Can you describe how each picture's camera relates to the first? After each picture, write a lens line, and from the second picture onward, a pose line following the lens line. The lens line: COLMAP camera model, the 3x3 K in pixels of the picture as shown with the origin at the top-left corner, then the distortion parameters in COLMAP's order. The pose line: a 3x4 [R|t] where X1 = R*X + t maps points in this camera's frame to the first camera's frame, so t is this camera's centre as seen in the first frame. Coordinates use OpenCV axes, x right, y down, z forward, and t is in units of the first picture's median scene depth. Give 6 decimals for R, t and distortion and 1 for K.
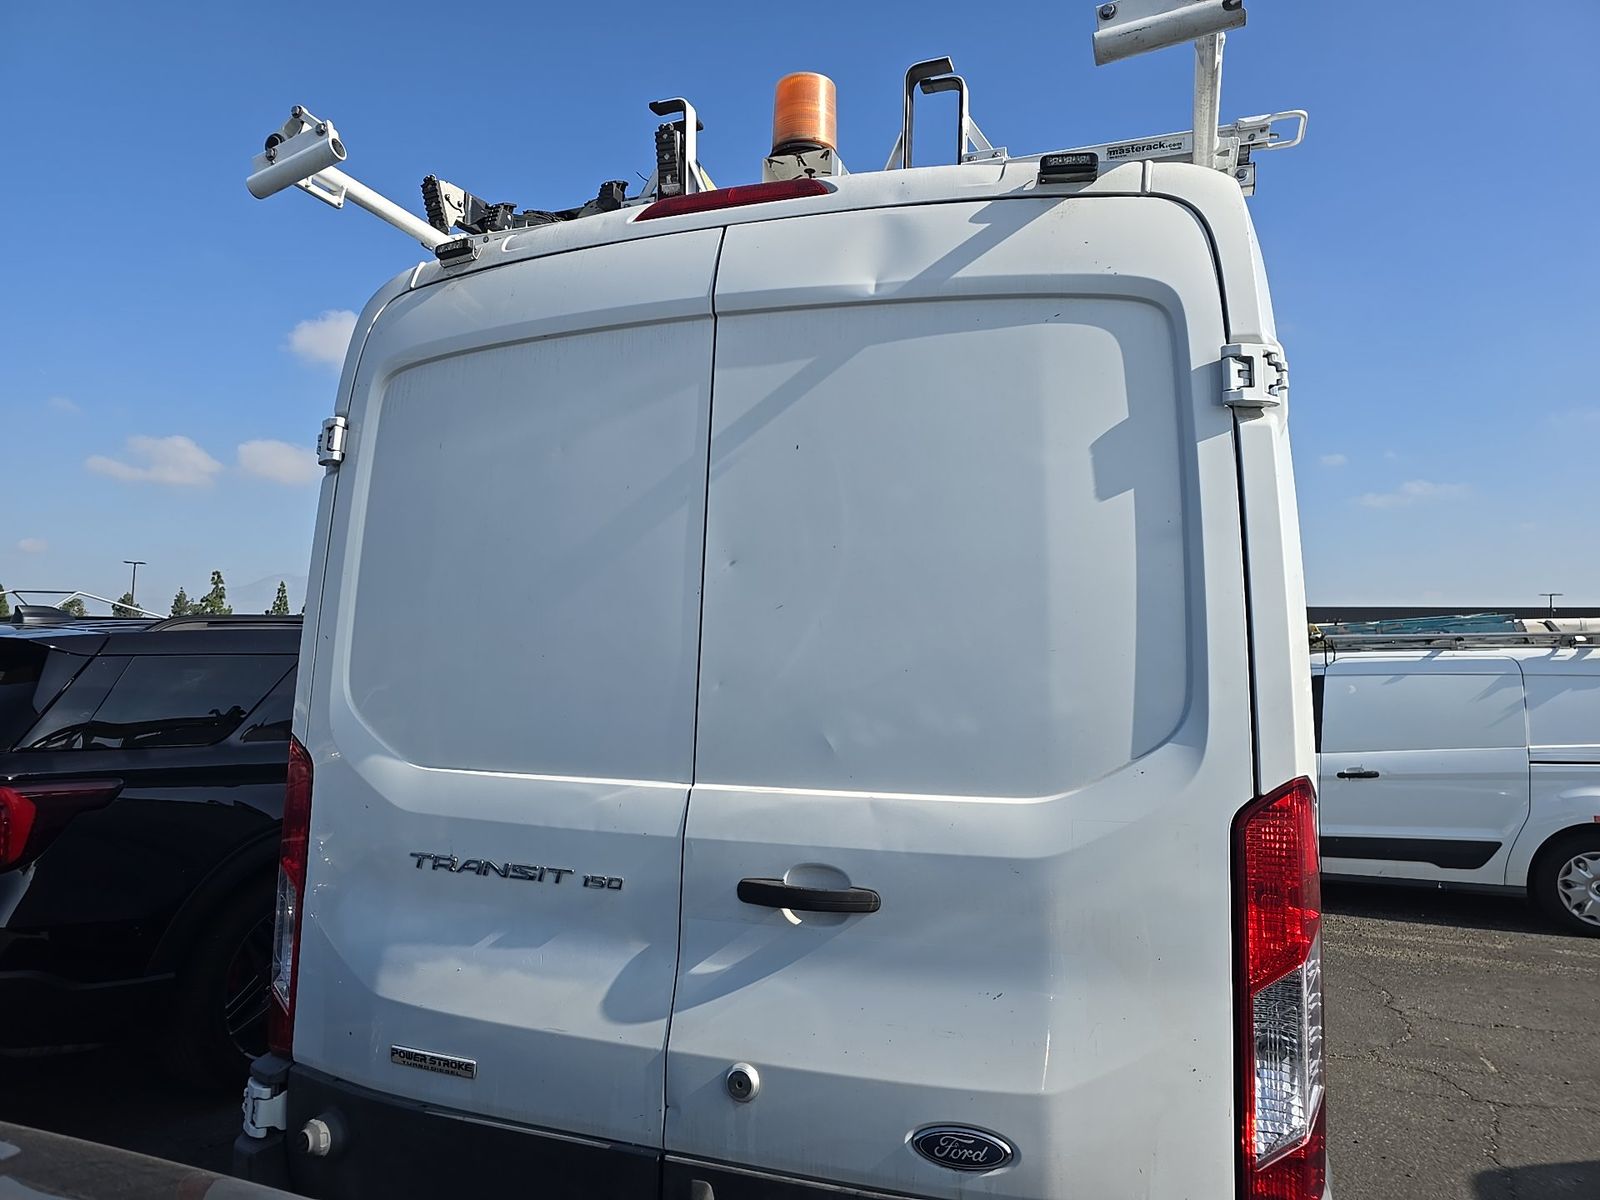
lens RADIAL K [[1085.0, 0, 772.6], [0, 1085.0, 592.9], [0, 0, 1]] dist [0.051987, -0.000386]
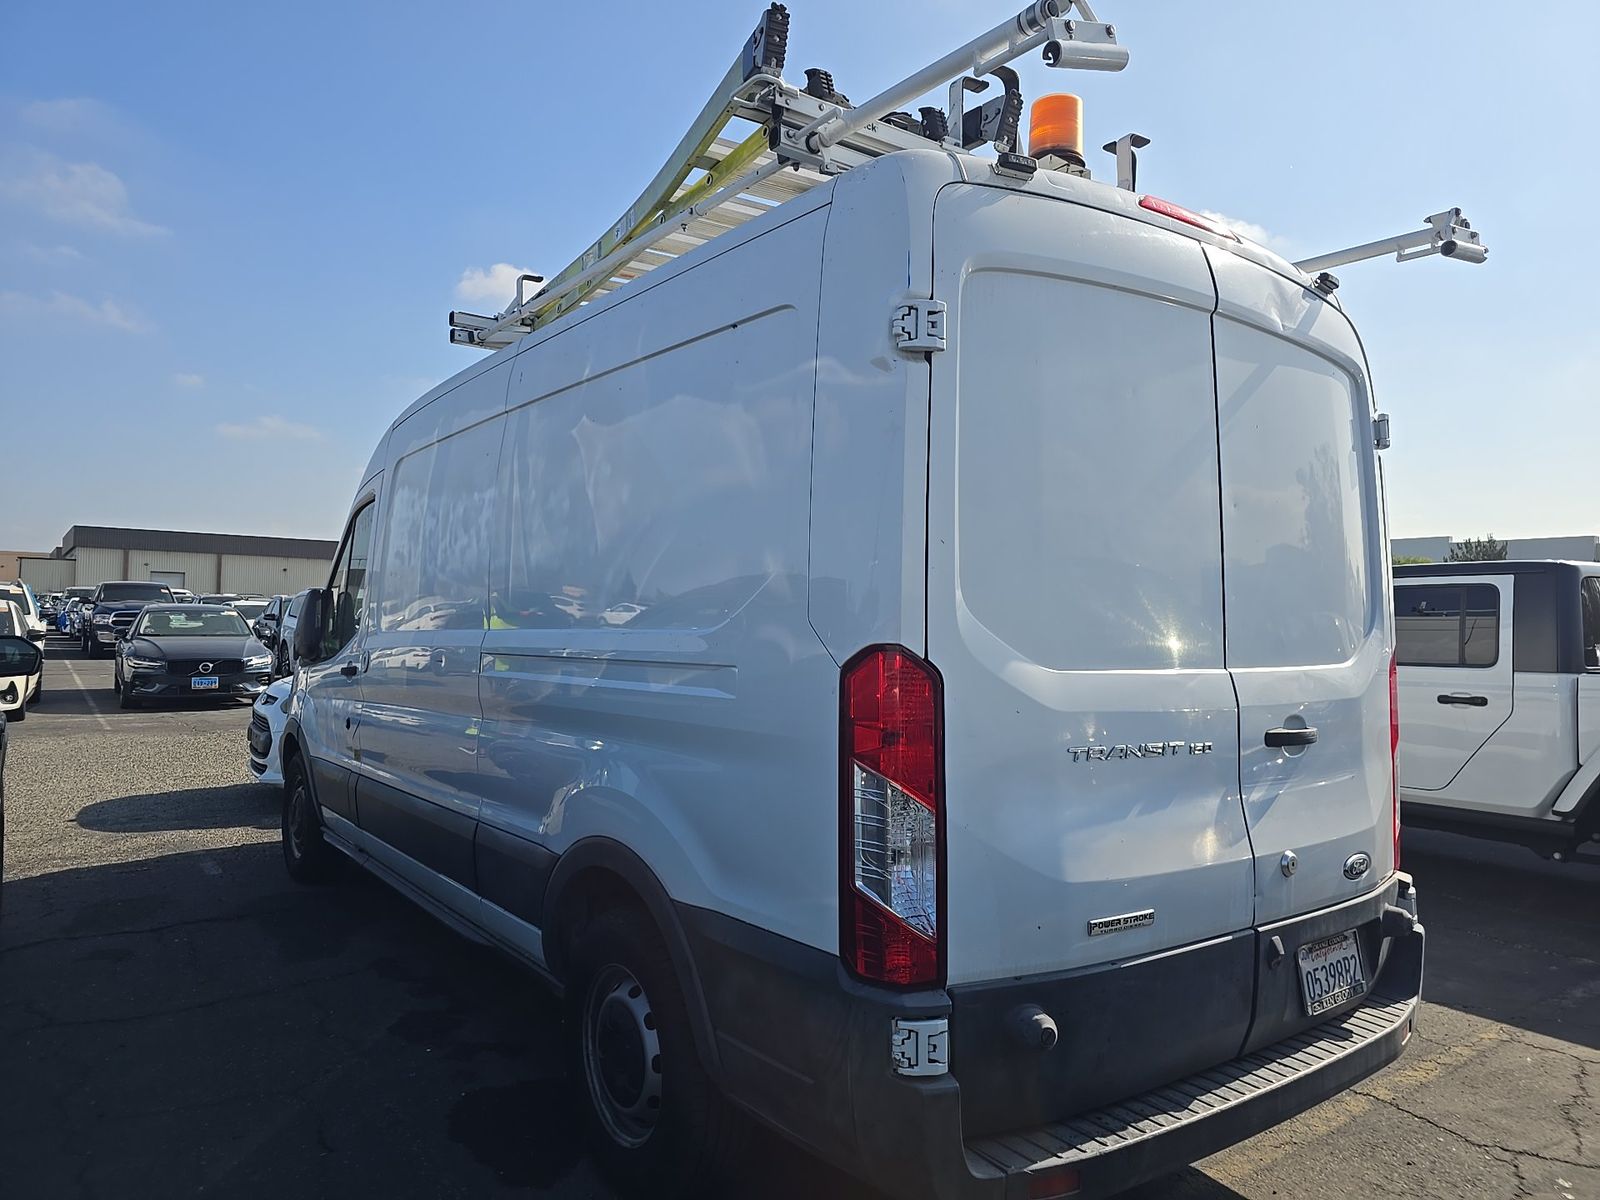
lens RADIAL K [[1085.0, 0, 772.6], [0, 1085.0, 592.9], [0, 0, 1]] dist [0.051987, -0.000386]
pose [[0.545801, 0.011685, 0.837833, -1.449507], [-0.068343, 0.997192, 0.030614, 0.076151], [-0.835123, -0.073969, 0.545068, 0.704944]]
